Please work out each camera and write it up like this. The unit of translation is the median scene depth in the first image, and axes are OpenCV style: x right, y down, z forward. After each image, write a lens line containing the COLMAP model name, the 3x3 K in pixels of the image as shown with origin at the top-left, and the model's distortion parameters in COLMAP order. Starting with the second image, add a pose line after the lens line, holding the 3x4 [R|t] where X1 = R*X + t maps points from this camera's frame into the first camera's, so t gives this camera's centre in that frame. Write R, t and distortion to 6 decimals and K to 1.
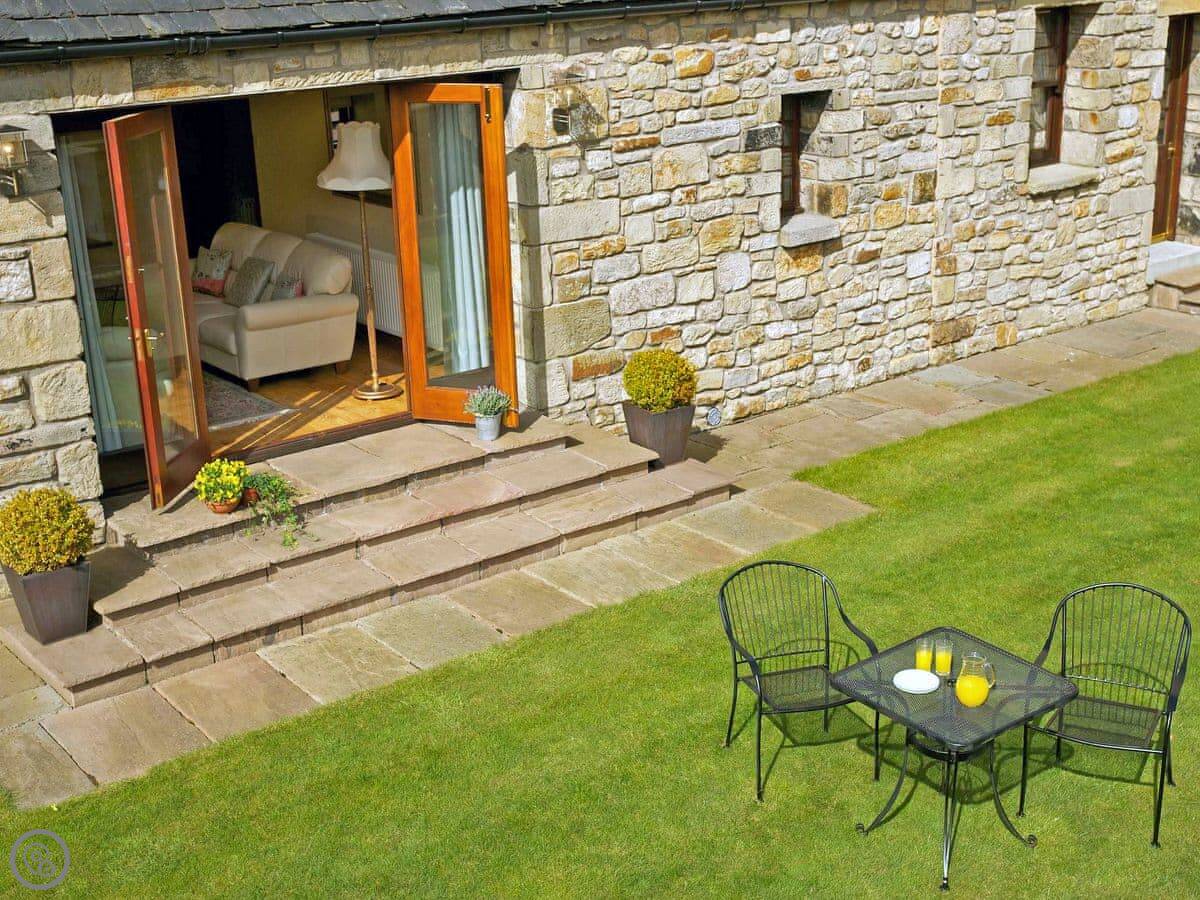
lens RADIAL K [[1661.9, 0, 599.7], [0, 1661.9, 431.3], [0, 0, 1]] dist [0.021408, 0.074163]
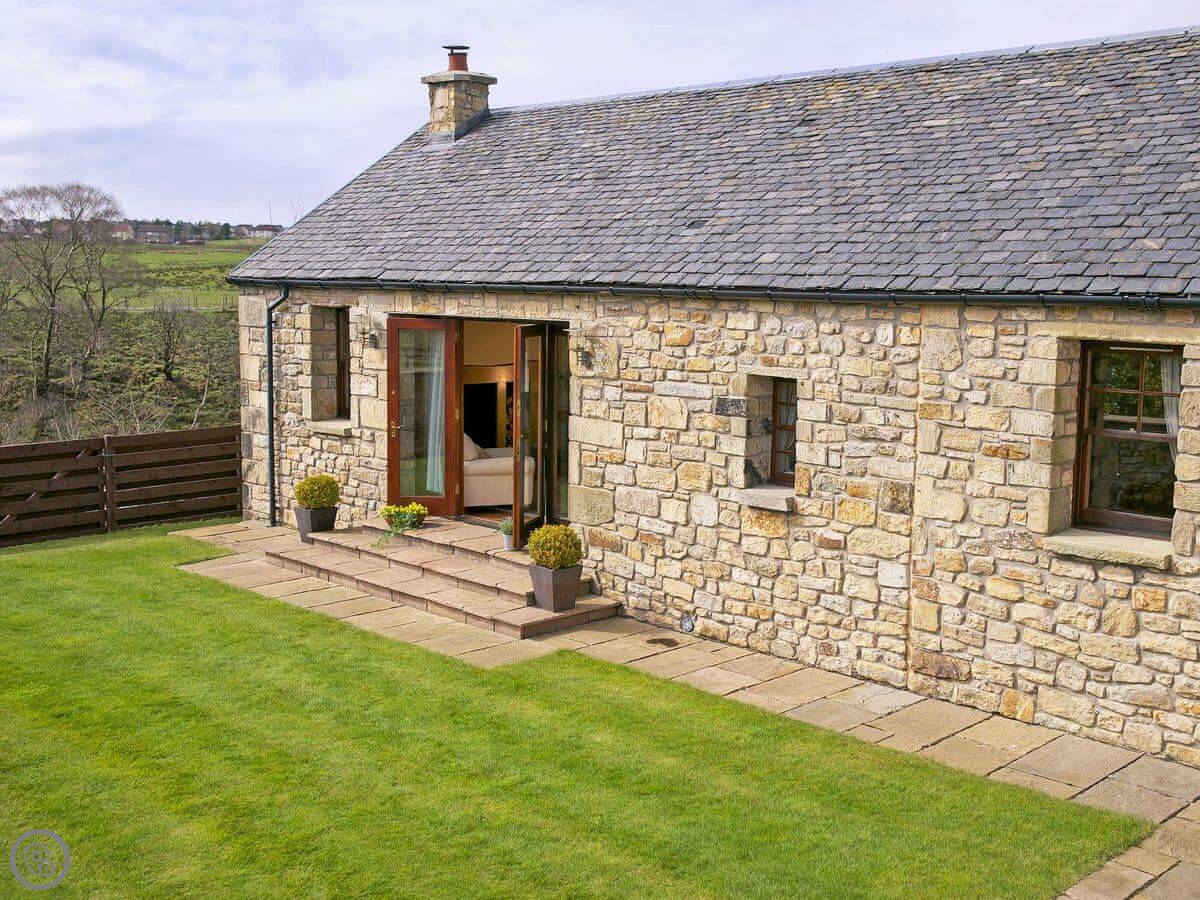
lens RADIAL K [[1325.7, 0, 601.9], [0, 1325.7, 392.7], [0, 0, 1]] dist [-0.036874, 0.002195]
pose [[0.117200, 0.121691, -0.985624, 1.026546], [-0.312322, 0.946624, 0.079737, -0.233954], [0.942719, 0.298487, 0.148951, 0.774272]]
